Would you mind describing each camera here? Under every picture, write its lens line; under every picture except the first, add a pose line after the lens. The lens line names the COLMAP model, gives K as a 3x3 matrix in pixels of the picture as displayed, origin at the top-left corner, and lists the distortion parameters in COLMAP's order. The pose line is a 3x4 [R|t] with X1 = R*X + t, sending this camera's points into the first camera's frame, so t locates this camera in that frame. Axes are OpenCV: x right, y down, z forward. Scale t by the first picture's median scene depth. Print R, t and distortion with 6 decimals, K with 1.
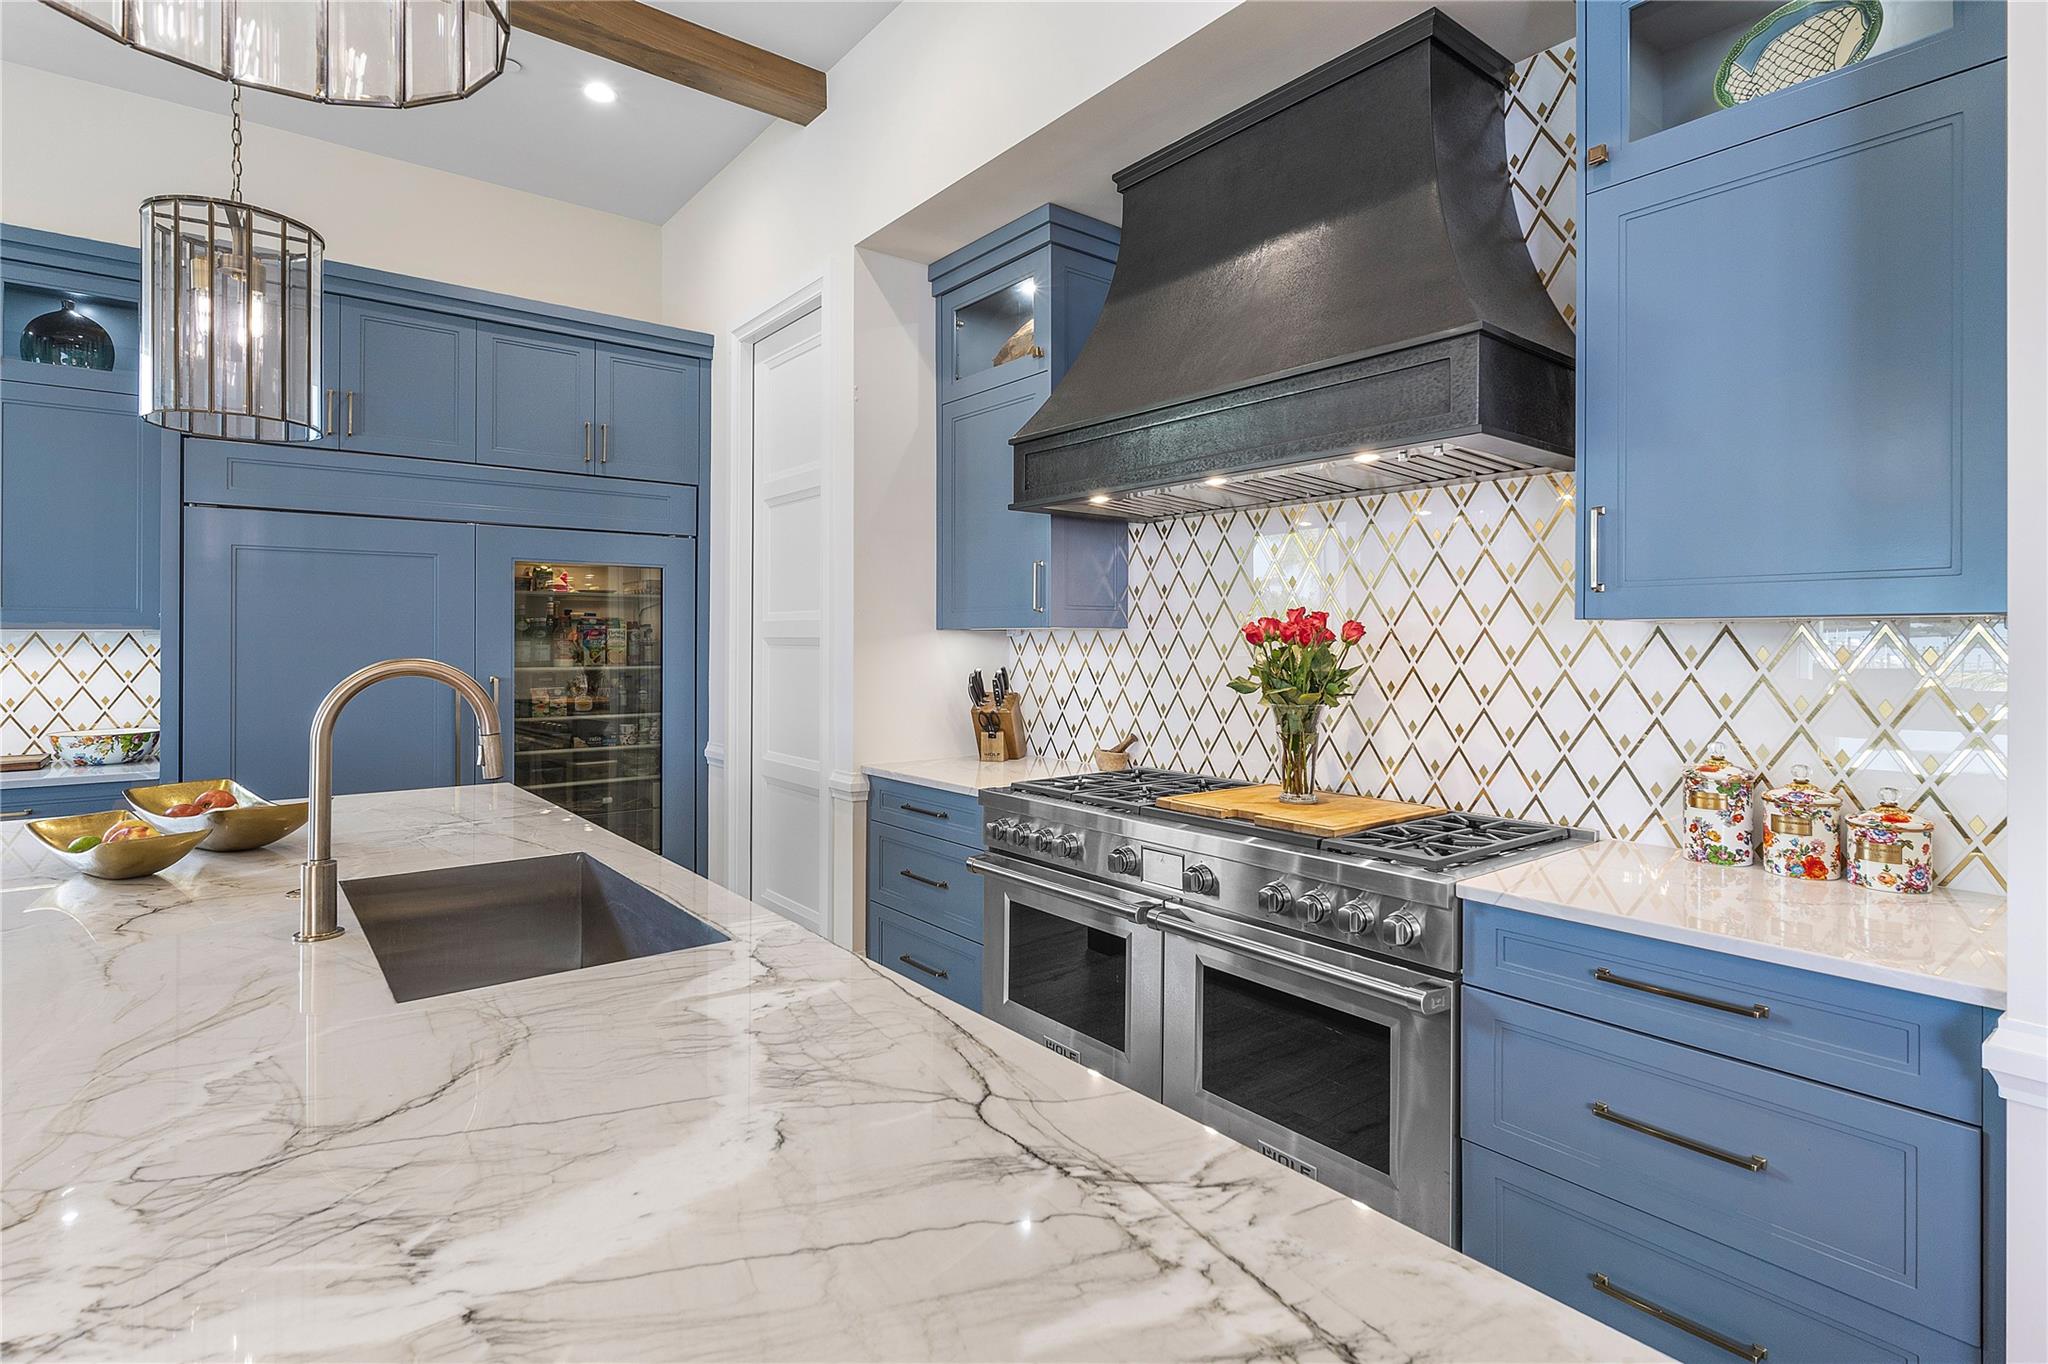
lens RADIAL K [[1009.9, 0, 1029.7], [0, 1009.9, 639.8], [0, 0, 1]] dist [0.000207, -0.000143]
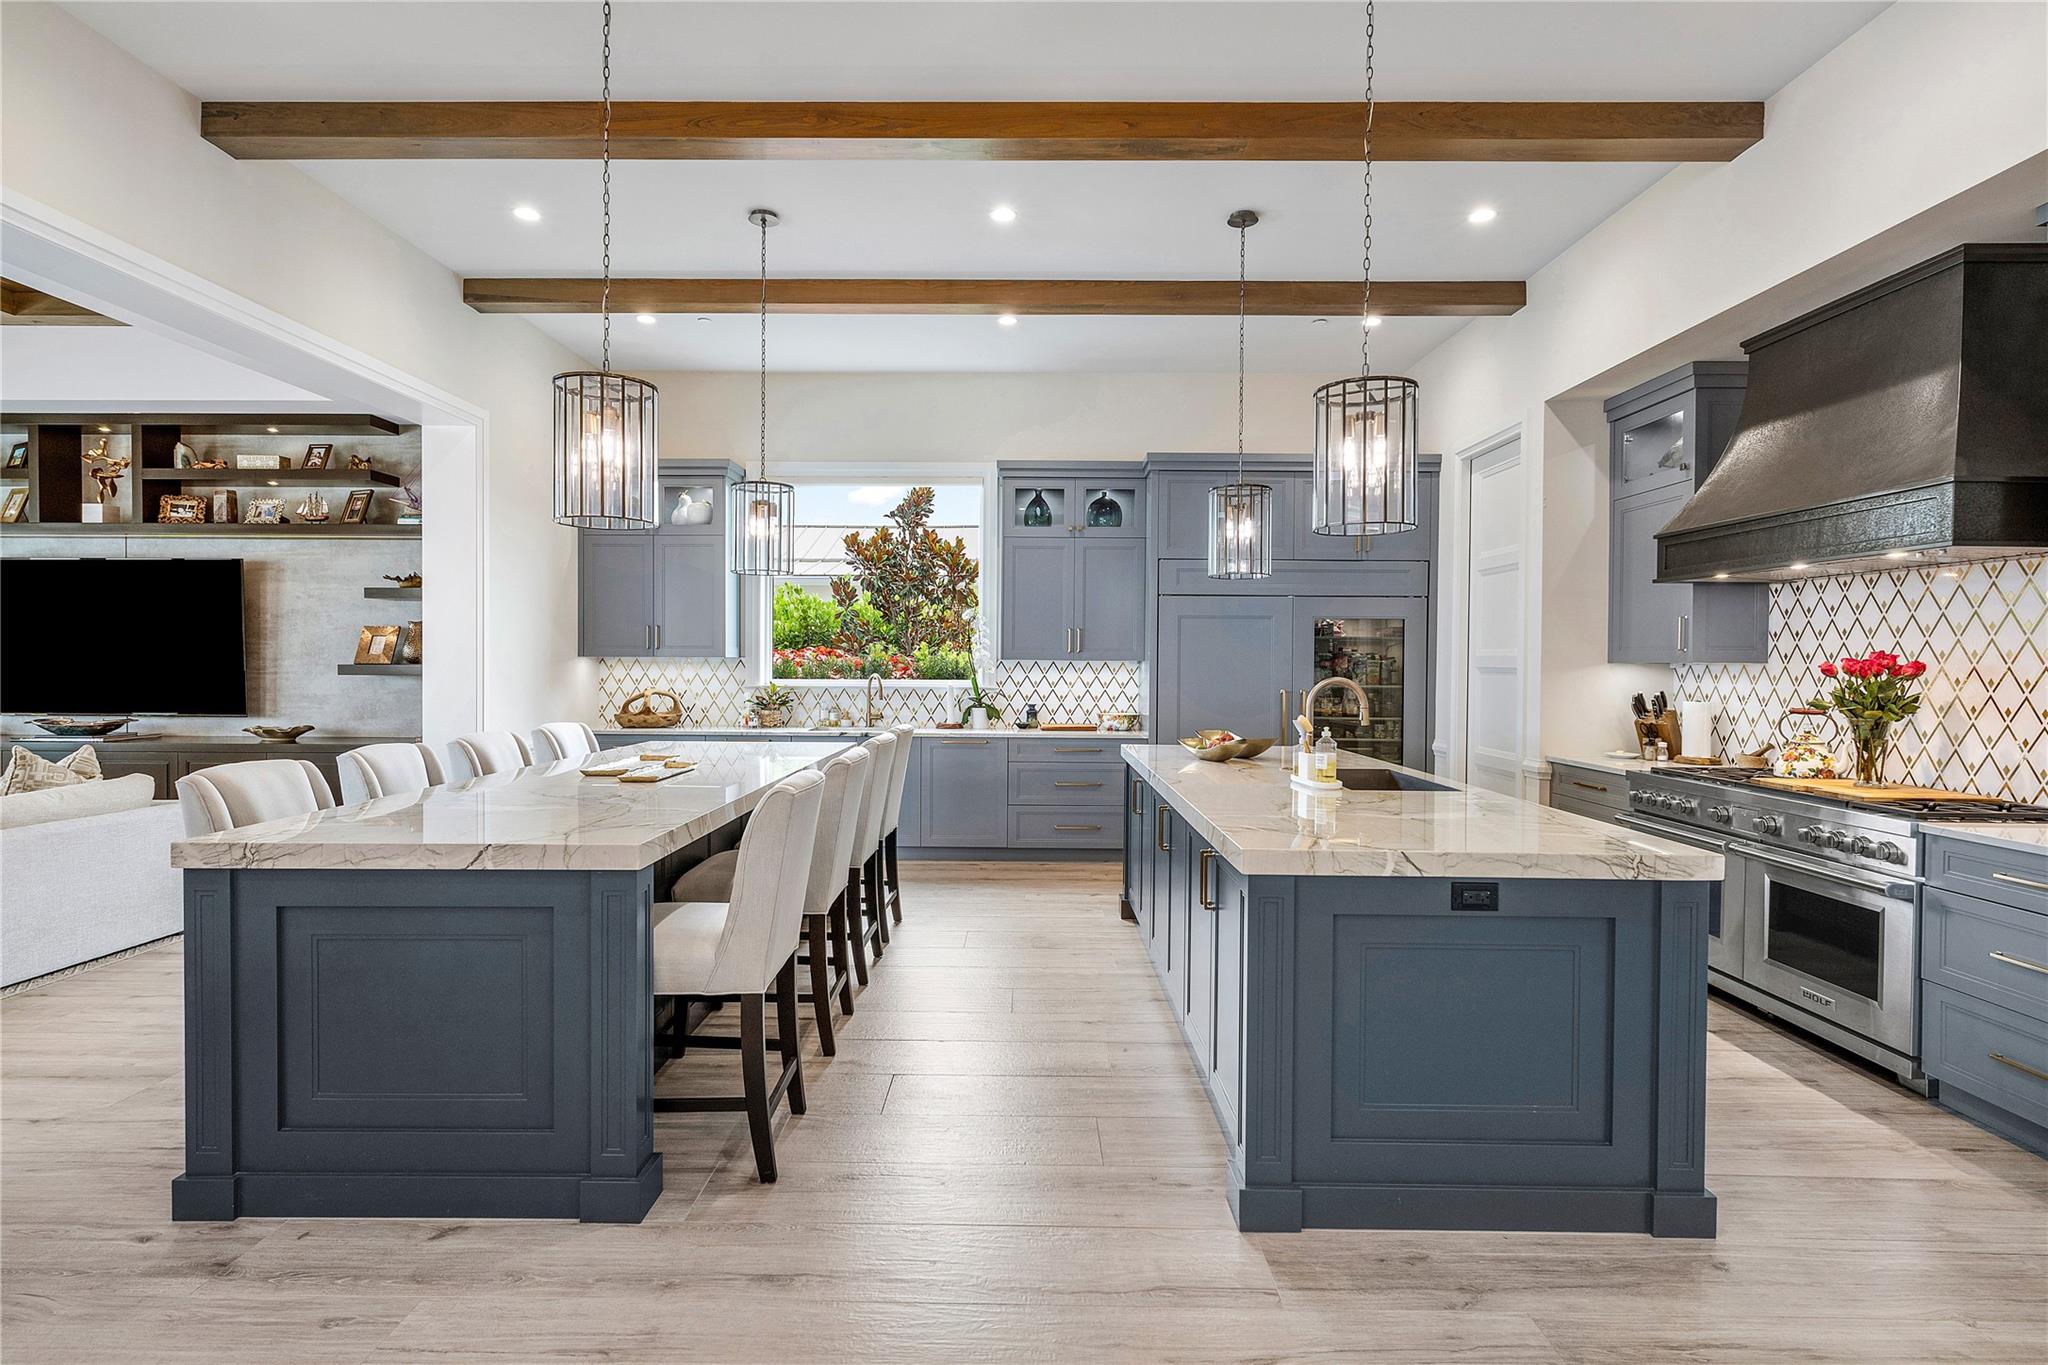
lens RADIAL K [[1029.4, 0, 1026.5], [0, 1029.4, 671.5], [0, 0, 1]] dist [0.001870, 0.000028]
pose [[0.784188, 0.010620, -0.620432, 0.187035], [-0.005835, 0.999936, 0.009741, -0.008552], [0.620496, -0.004019, 0.784199, -0.710032]]
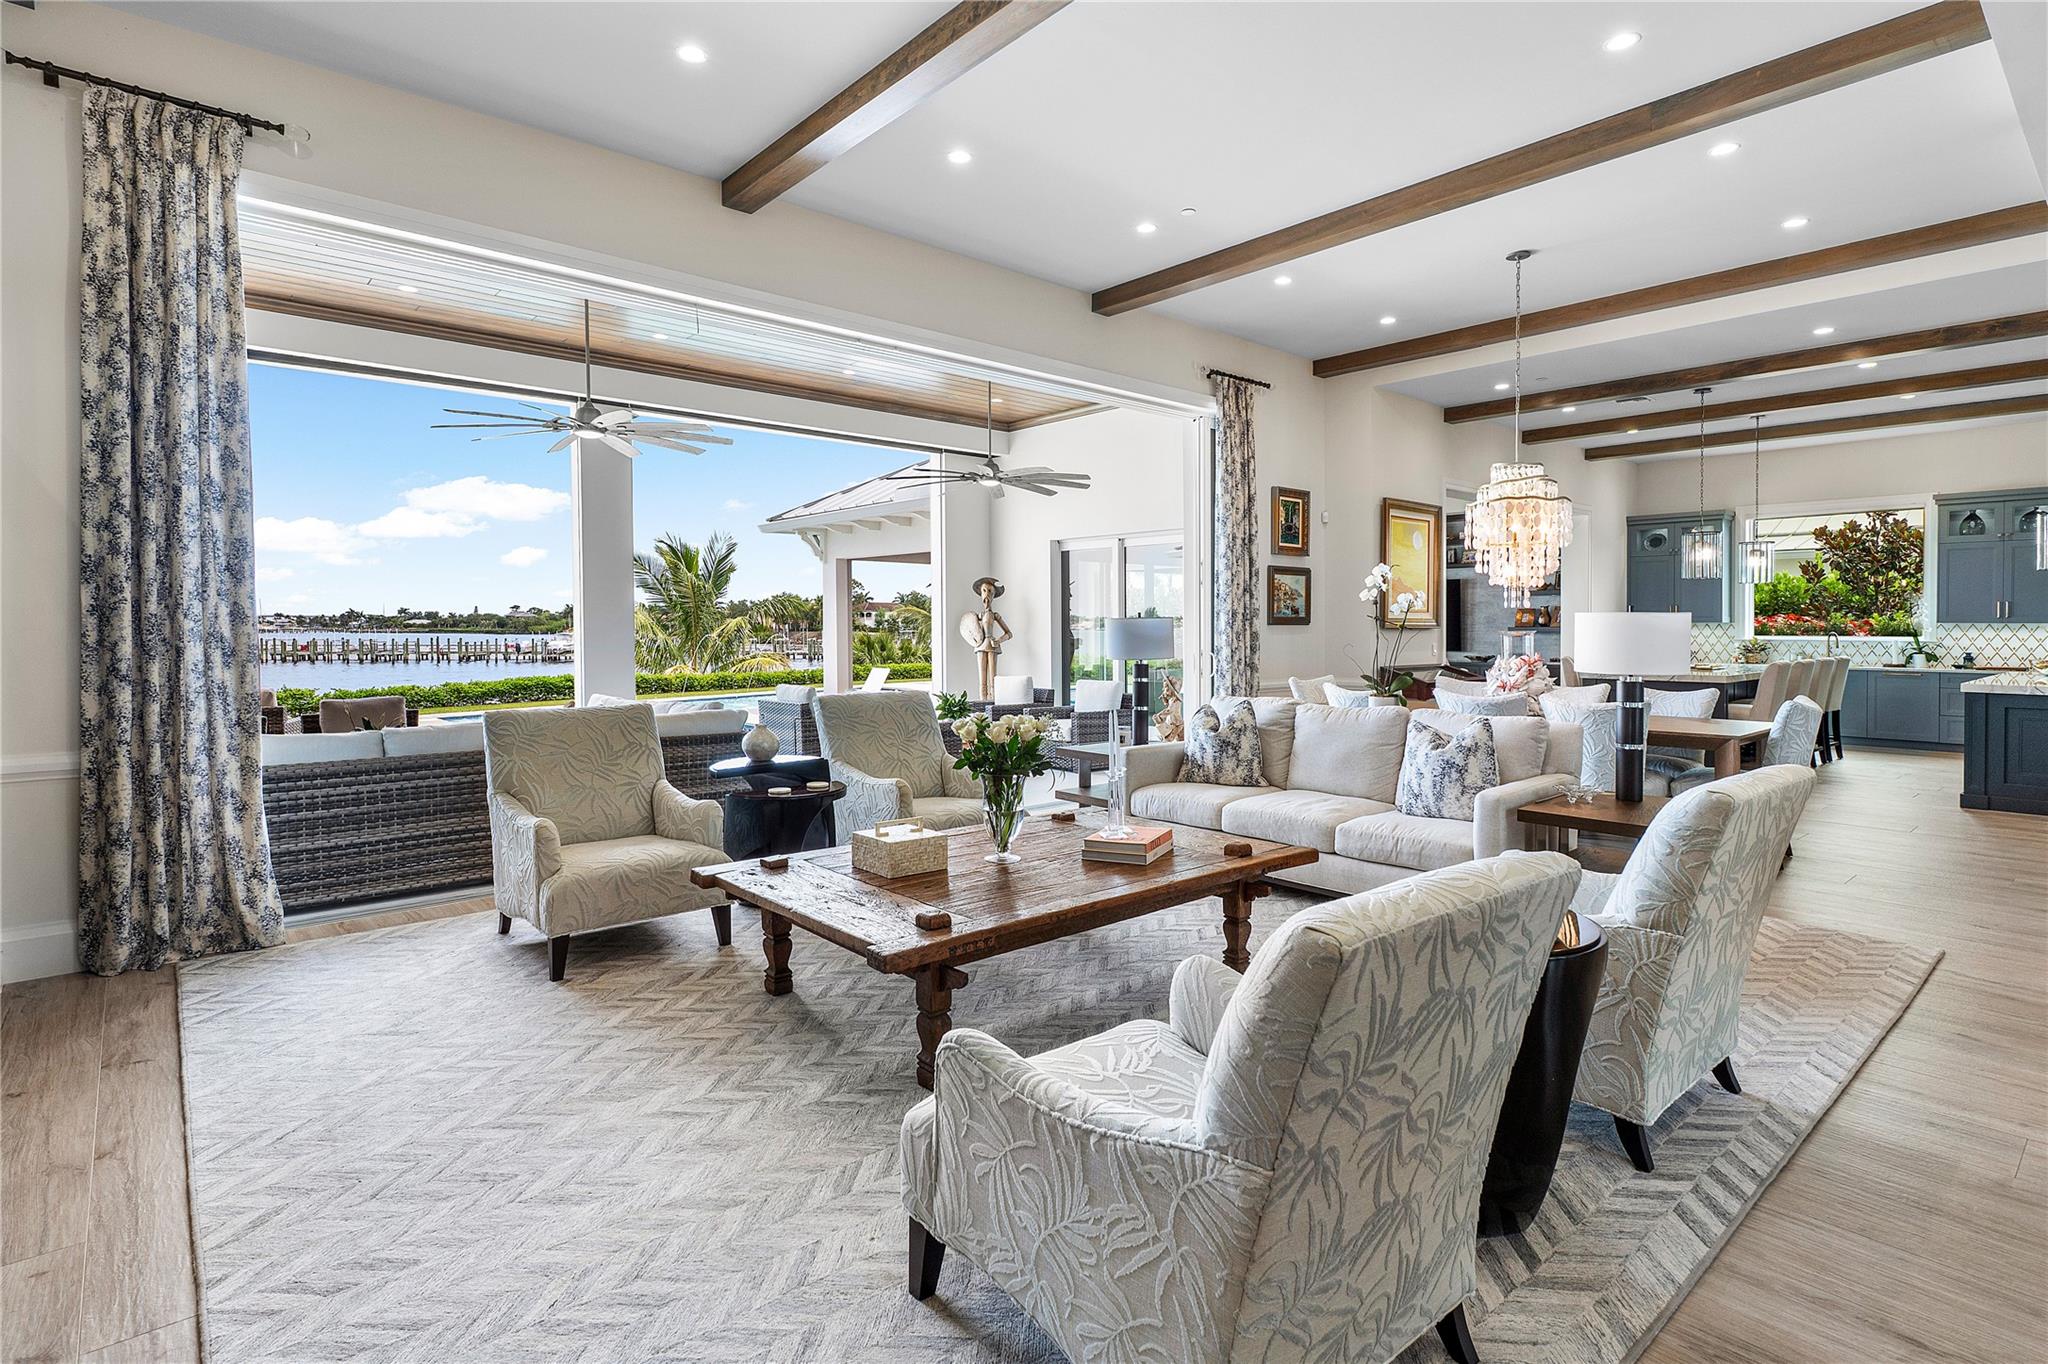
lens RADIAL K [[1004.9, 0, 1020.8], [0, 1004.9, 631.0], [0, 0, 1]] dist [0.012375, 0.000190]
pose [[0.053879, 0.005818, -0.998531, 1.882561], [-0.001042, 0.999983, 0.005770, -0.001792], [0.998547, 0.000730, 0.053884, -2.149105]]
